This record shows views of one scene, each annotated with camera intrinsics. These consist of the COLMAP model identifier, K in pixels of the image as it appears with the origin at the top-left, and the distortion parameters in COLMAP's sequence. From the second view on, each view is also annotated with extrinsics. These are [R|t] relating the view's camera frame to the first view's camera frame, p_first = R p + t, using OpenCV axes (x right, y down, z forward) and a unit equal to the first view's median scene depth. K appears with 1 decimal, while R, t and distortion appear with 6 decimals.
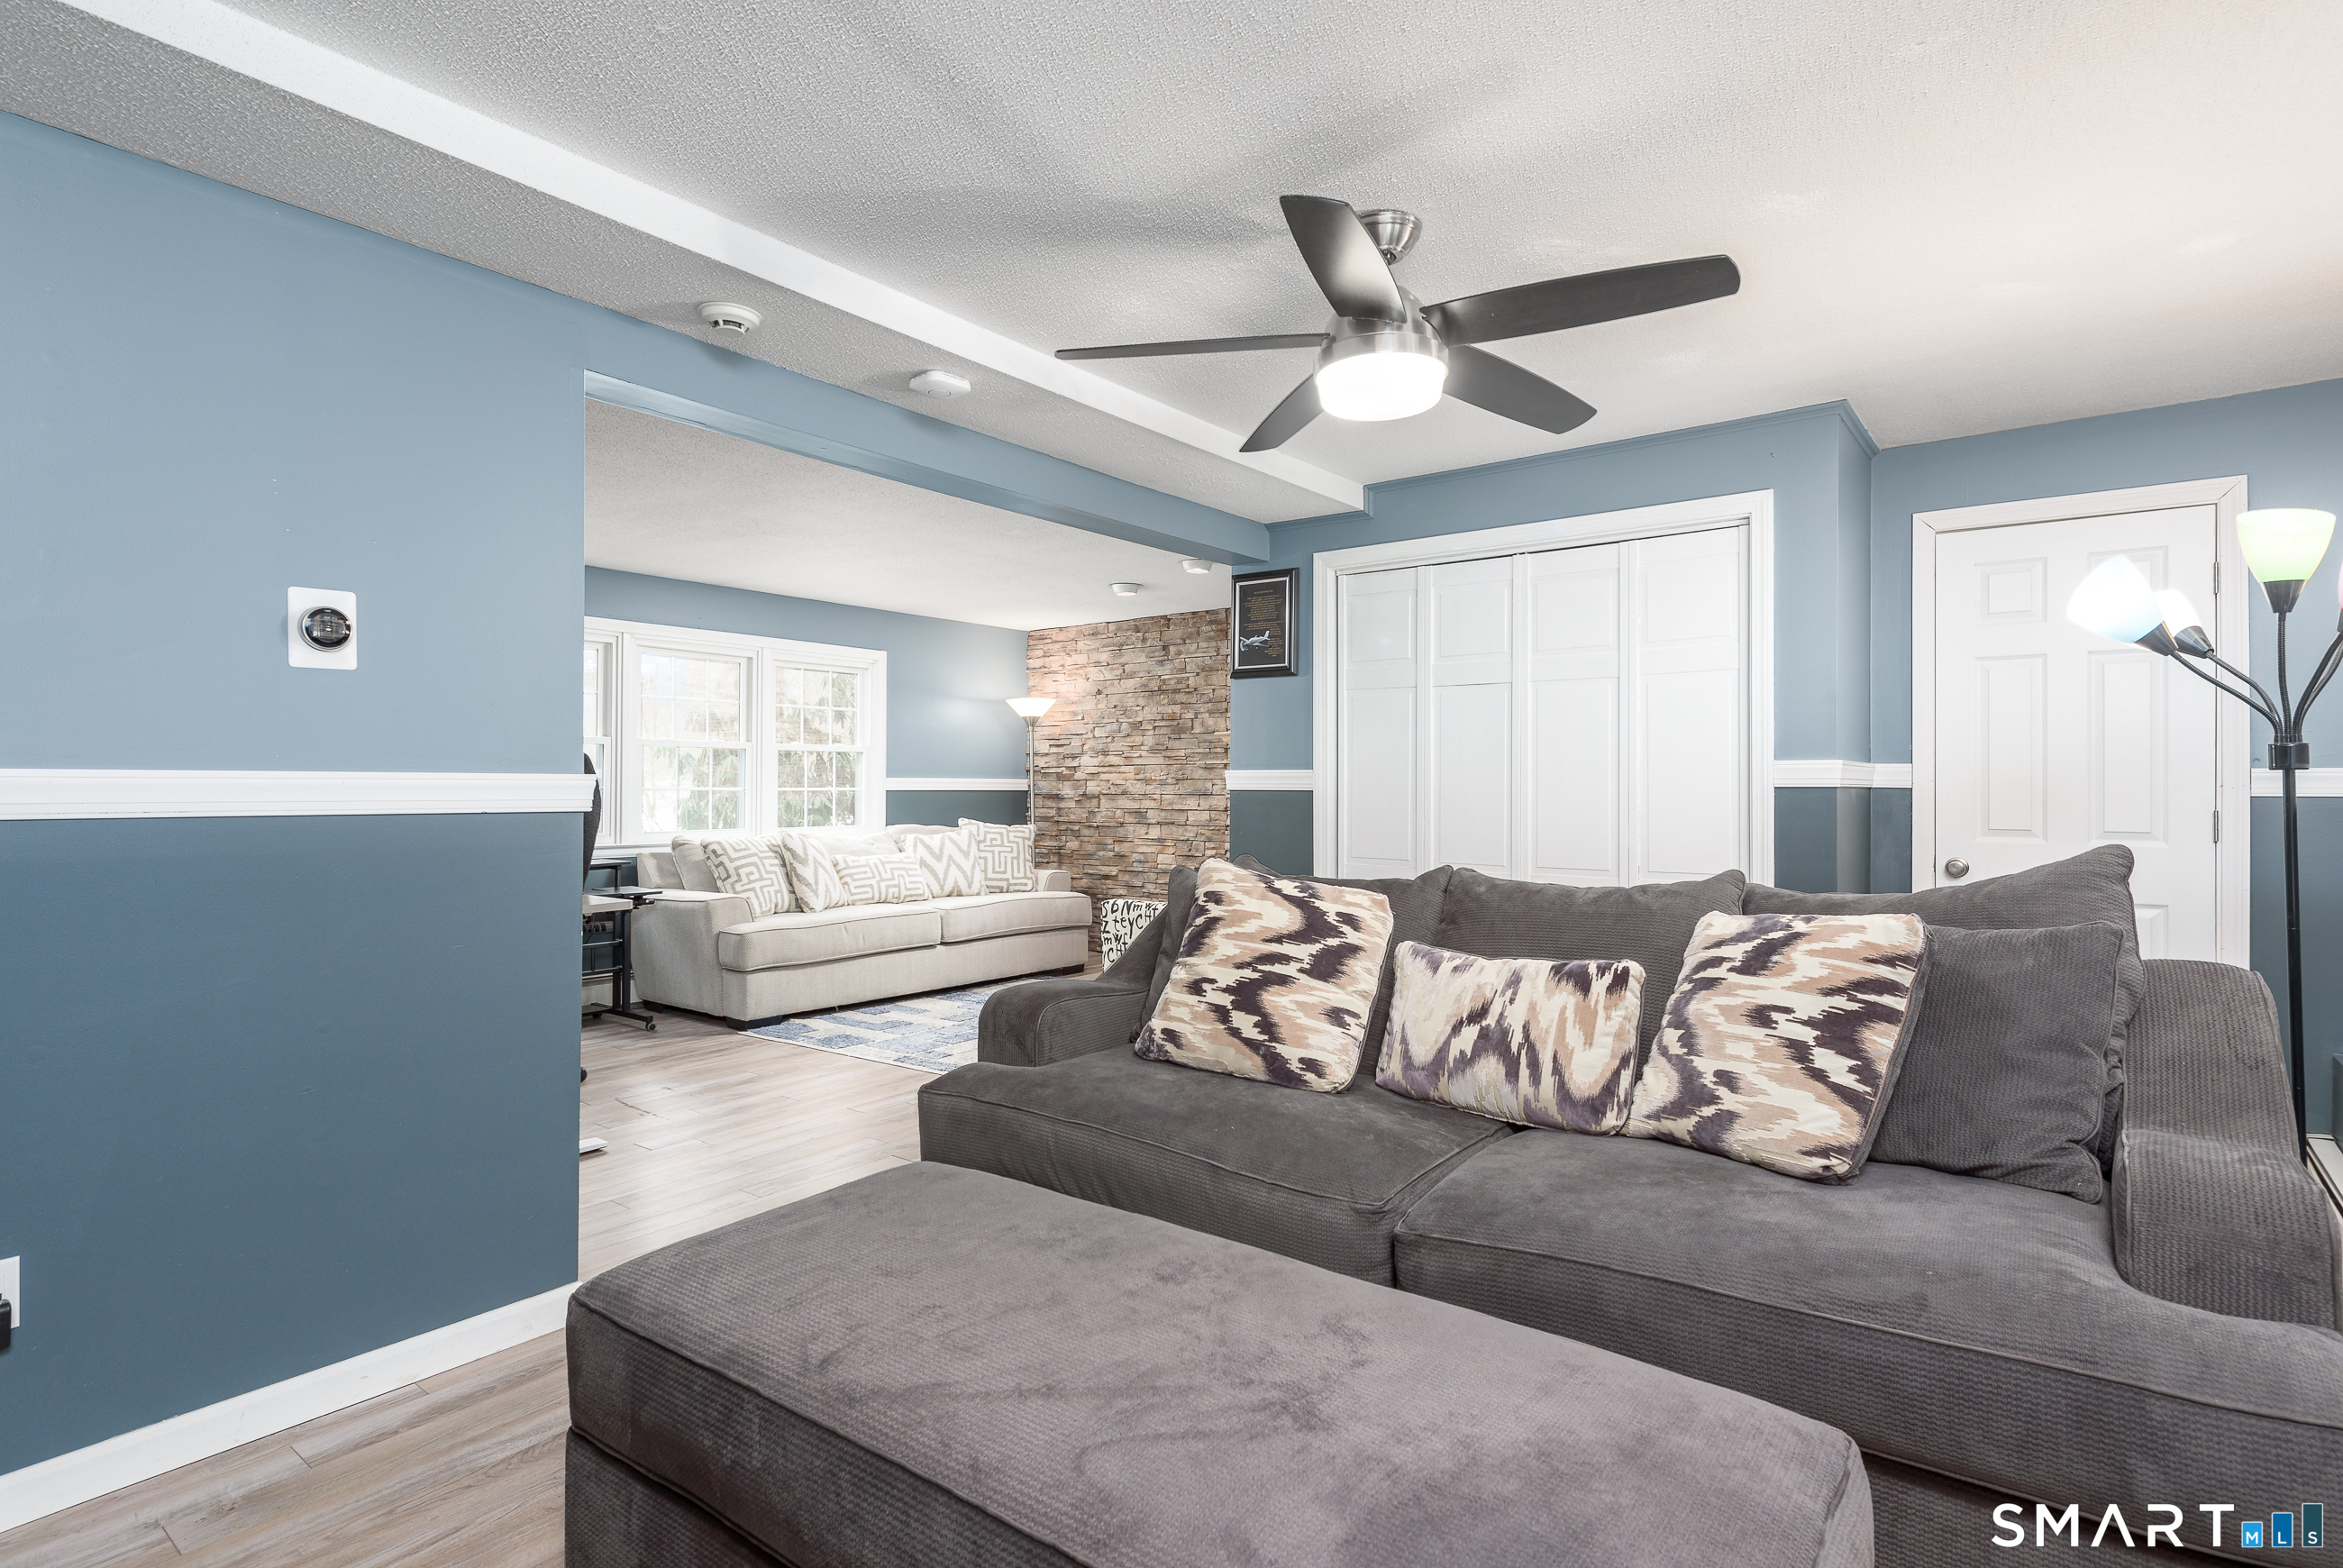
lens RADIAL K [[1146.8, 0, 1164.2], [0, 1146.8, 780.2], [0, 0, 1]] dist [0.022380, -0.011921]
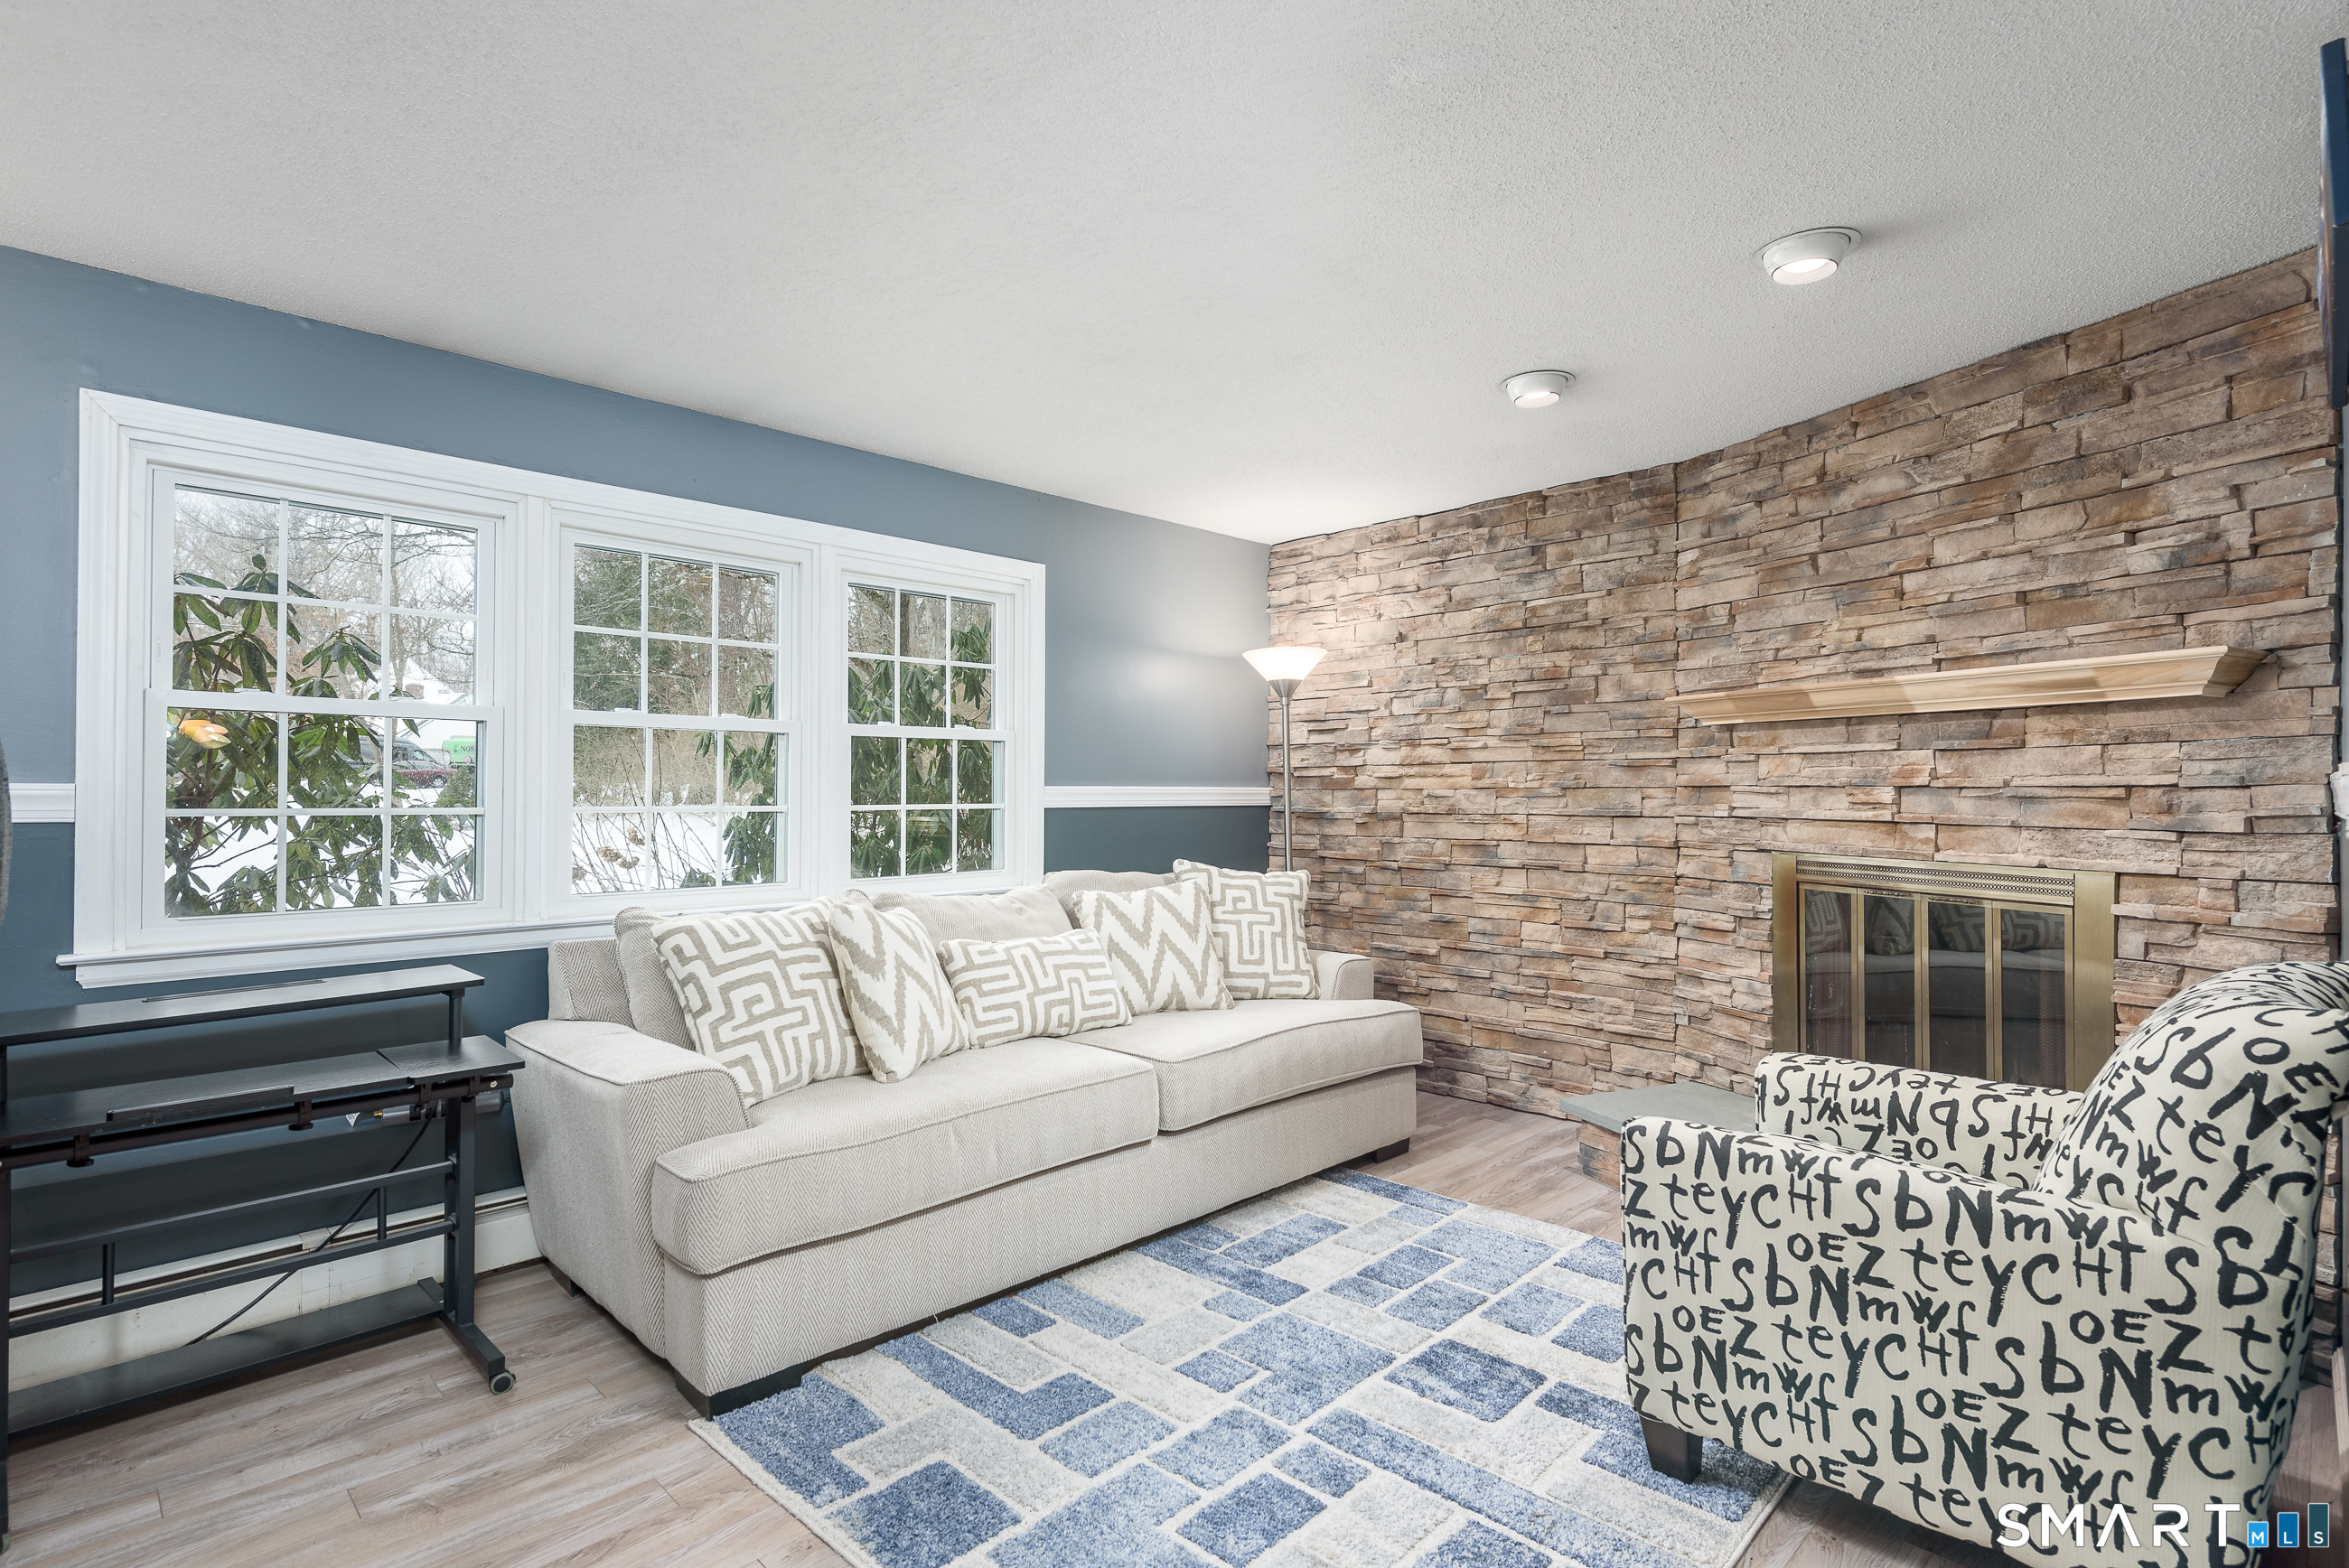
lens RADIAL K [[1149.6, 0, 1167.1], [0, 1149.6, 780.2], [0, 0, 1]] dist [0.022380, -0.011921]
pose [[0.991804, -0.002071, -0.127749, -0.106806], [0.001578, 0.999991, -0.003965, -0.002545], [0.127756, 0.003731, 0.991799, 0.433549]]
